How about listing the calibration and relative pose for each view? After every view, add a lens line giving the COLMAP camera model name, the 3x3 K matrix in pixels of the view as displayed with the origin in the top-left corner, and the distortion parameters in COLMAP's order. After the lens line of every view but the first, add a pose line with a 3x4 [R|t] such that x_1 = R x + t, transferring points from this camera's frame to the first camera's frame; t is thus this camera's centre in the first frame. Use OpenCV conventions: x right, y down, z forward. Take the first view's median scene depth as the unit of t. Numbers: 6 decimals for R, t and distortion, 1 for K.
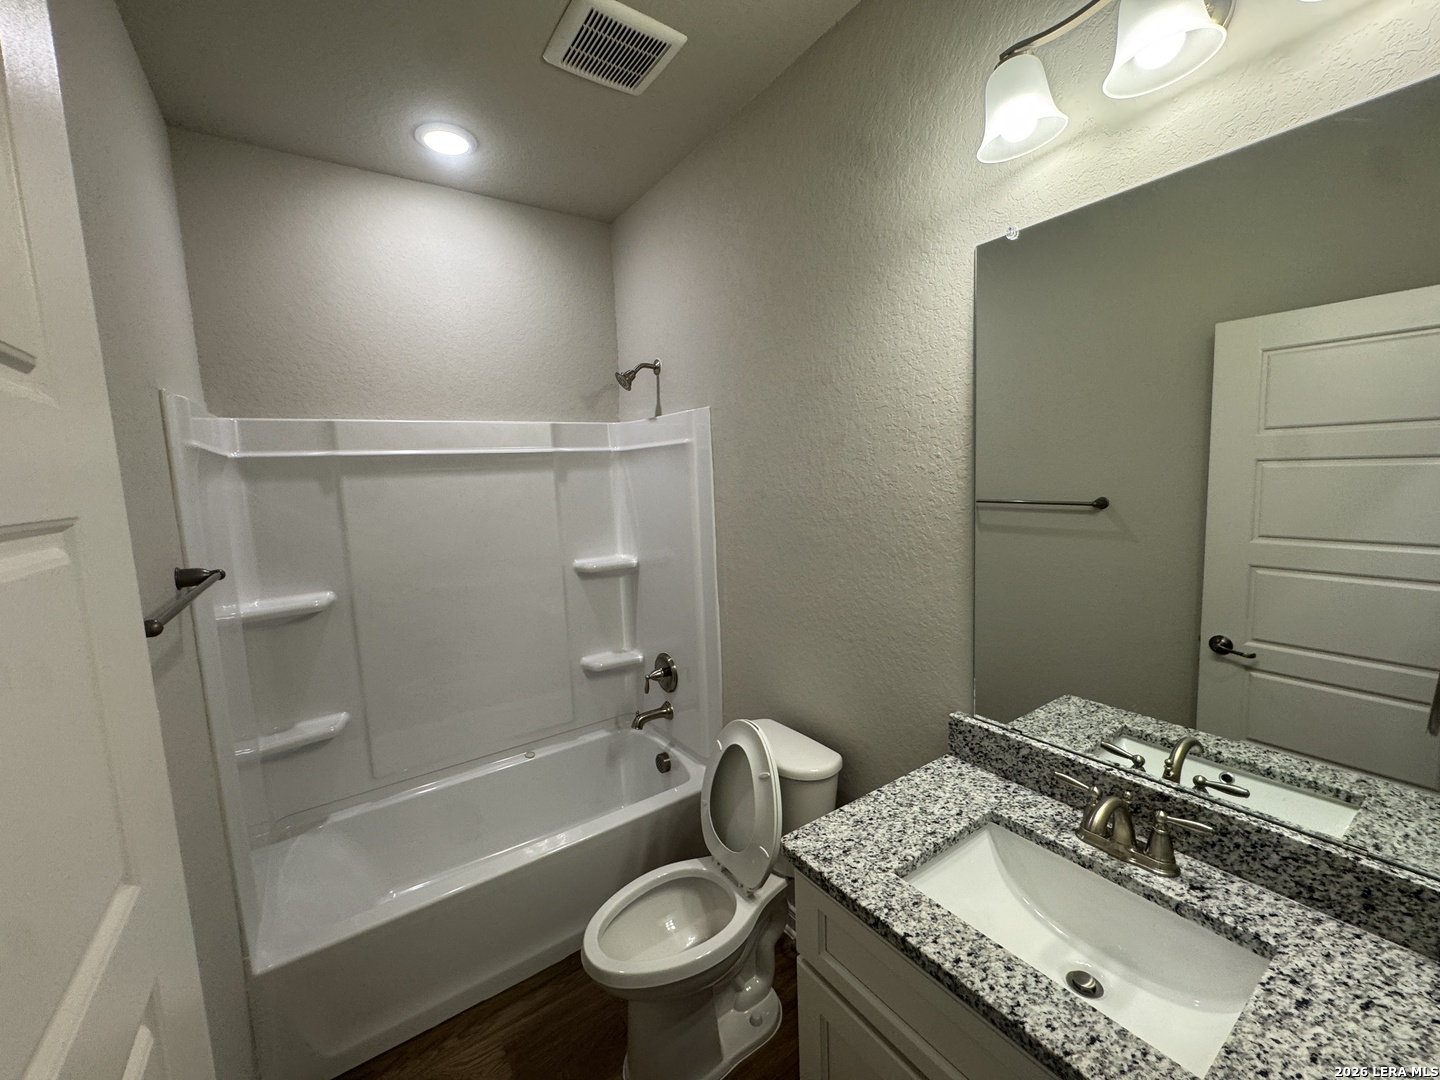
lens RADIAL K [[576.6, 0, 717.1], [0, 576.6, 538.3], [0, 0, 1]] dist [-0.005217, 0.000333]
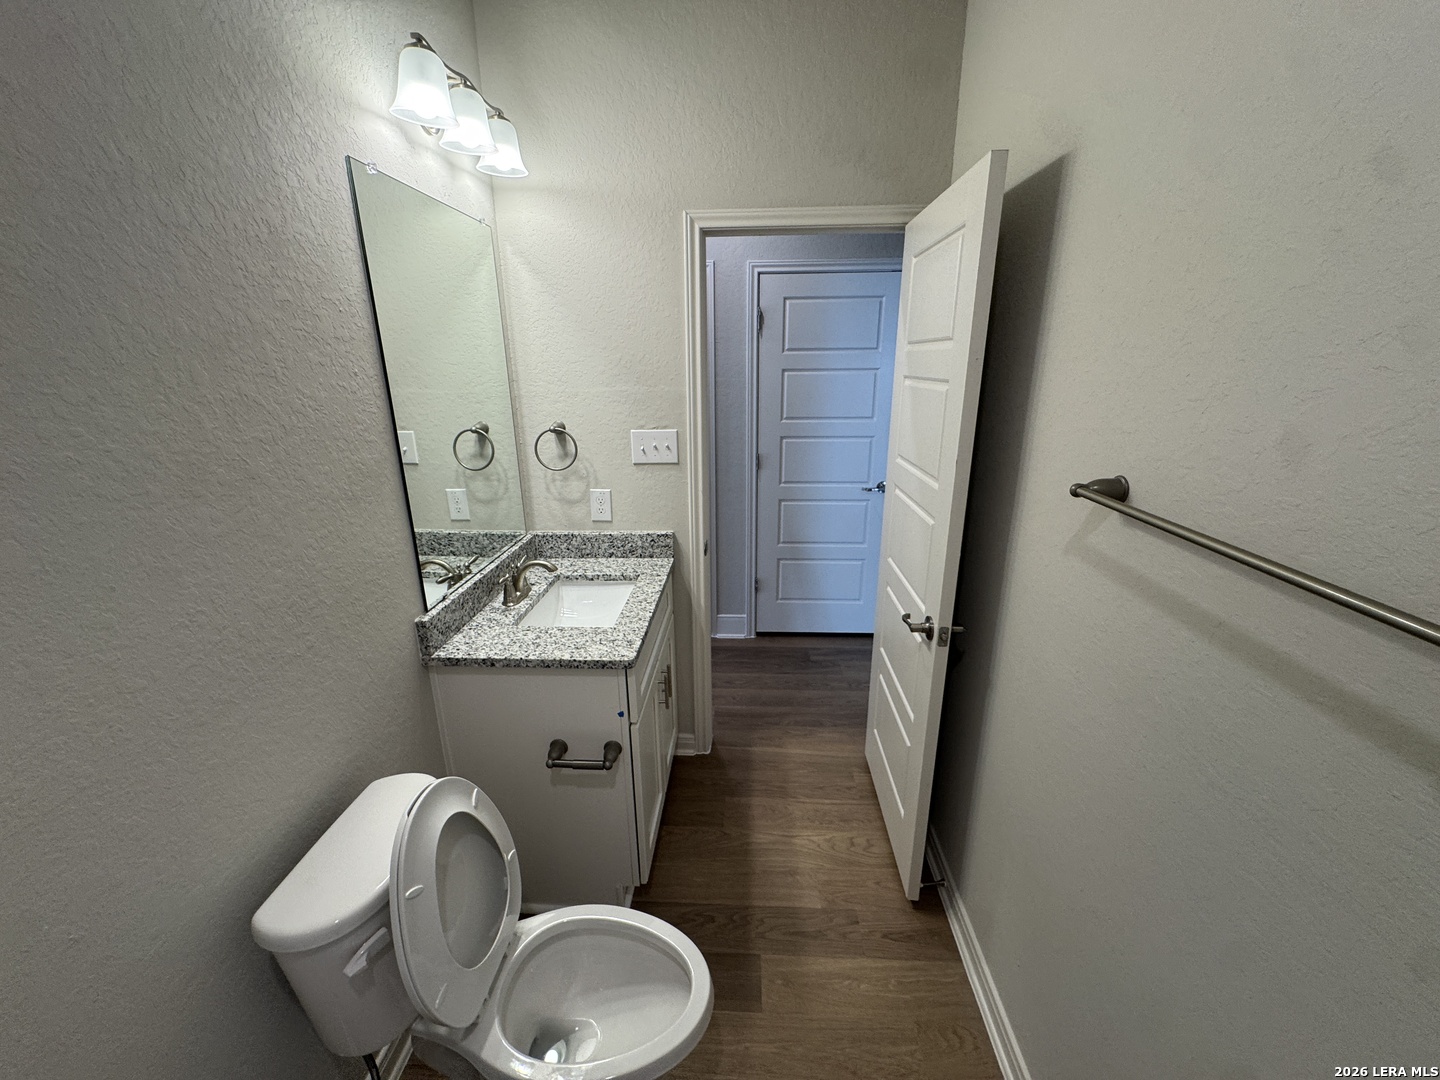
lens RADIAL K [[576.6, 0, 717.1], [0, 576.6, 538.3], [0, 0, 1]] dist [-0.005217, 0.000333]
pose [[-0.788107, -0.135084, 0.600533, -0.659121], [0.110538, 0.928703, 0.353966, -0.160092], [-0.605532, 0.345345, -0.716985, 1.399654]]
